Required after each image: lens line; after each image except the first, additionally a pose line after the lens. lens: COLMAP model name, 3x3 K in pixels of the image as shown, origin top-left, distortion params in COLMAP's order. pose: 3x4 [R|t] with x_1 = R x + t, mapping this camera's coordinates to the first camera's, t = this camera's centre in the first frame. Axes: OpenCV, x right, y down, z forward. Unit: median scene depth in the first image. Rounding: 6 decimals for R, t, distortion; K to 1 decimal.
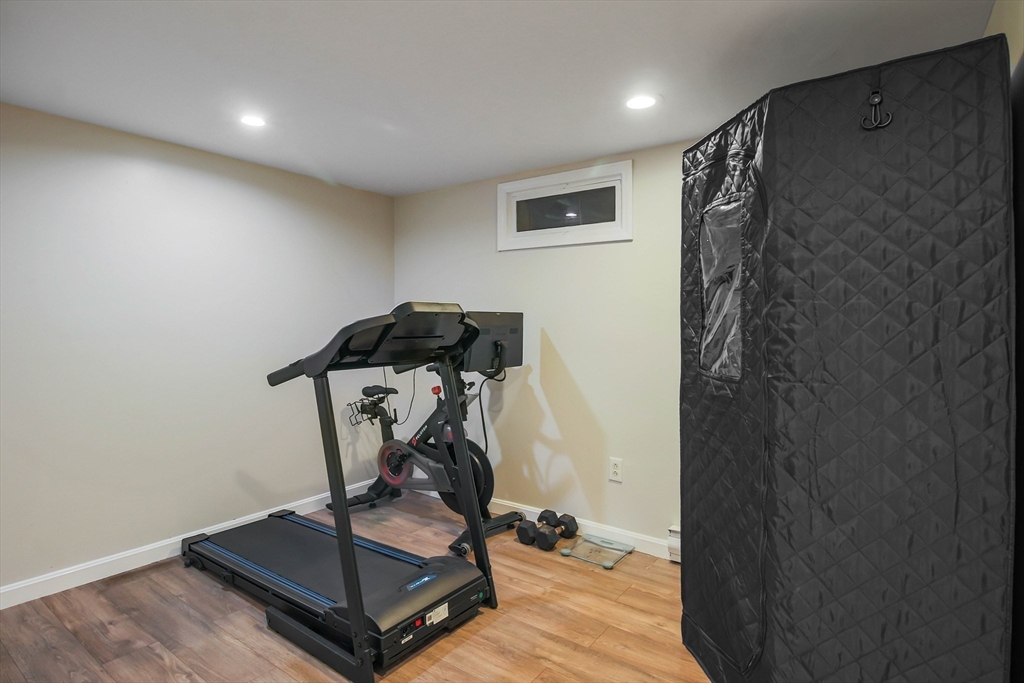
lens RADIAL K [[533.9, 0, 513.3], [0, 533.9, 339.2], [0, 0, 1]] dist [-0.006343, -0.007031]
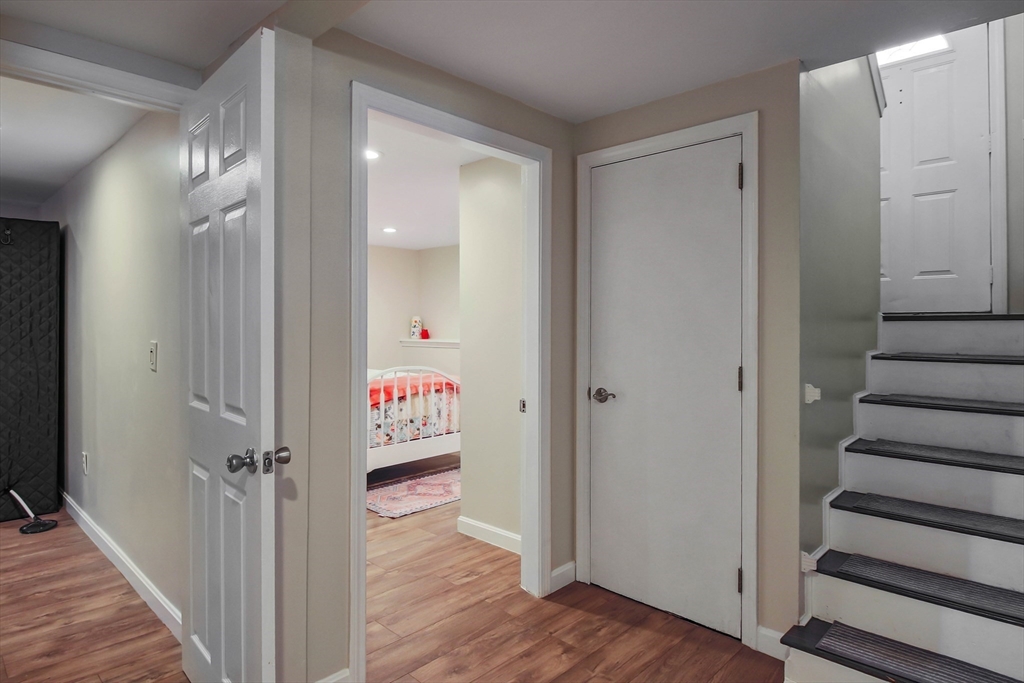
lens RADIAL K [[570.4, 0, 513.8], [0, 570.4, 323.3], [0, 0, 1]] dist [-0.010798, -0.006953]
pose [[0.150189, 0.003108, 0.988652, -1.622949], [-0.013202, 0.999912, -0.001138, -0.064837], [-0.988569, -0.012881, 0.150217, -1.805300]]
